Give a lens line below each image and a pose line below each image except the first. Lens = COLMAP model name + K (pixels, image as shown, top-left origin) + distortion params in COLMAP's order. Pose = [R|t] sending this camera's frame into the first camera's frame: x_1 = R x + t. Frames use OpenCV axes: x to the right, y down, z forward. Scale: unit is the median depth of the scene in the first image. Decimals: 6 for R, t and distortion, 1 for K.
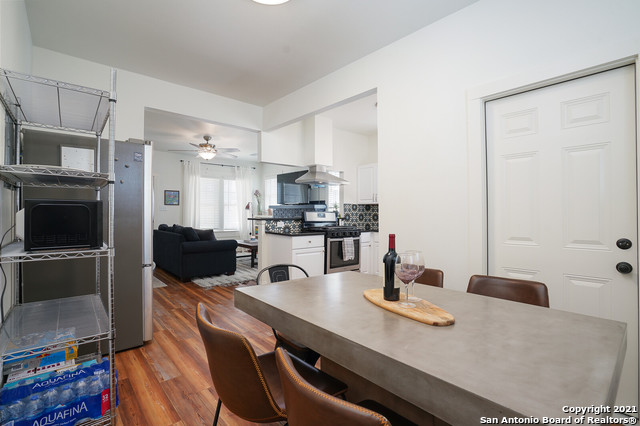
lens RADIAL K [[295.6, 0, 330.8], [0, 295.6, 210.6], [0, 0, 1]] dist [-0.030618, 0.006640]
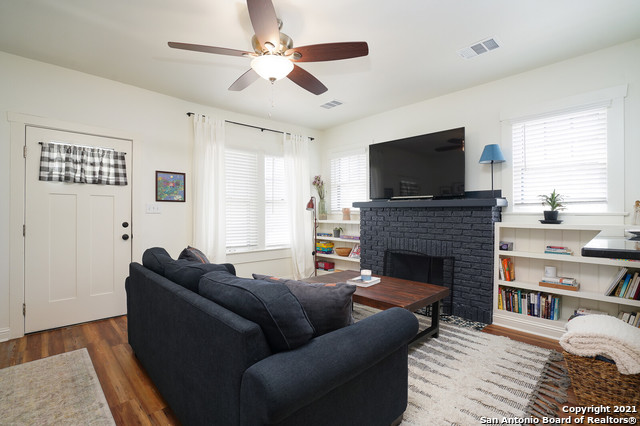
lens RADIAL K [[295.6, 0, 322.9], [0, 295.6, 214.9], [0, 0, 1]] dist [-0.030618, 0.006640]
pose [[0.999902, -0.005378, 0.012908, -0.373826], [0.005282, 0.999958, 0.007464, 0.000991], [-0.012948, -0.007395, 0.999889, 0.642270]]
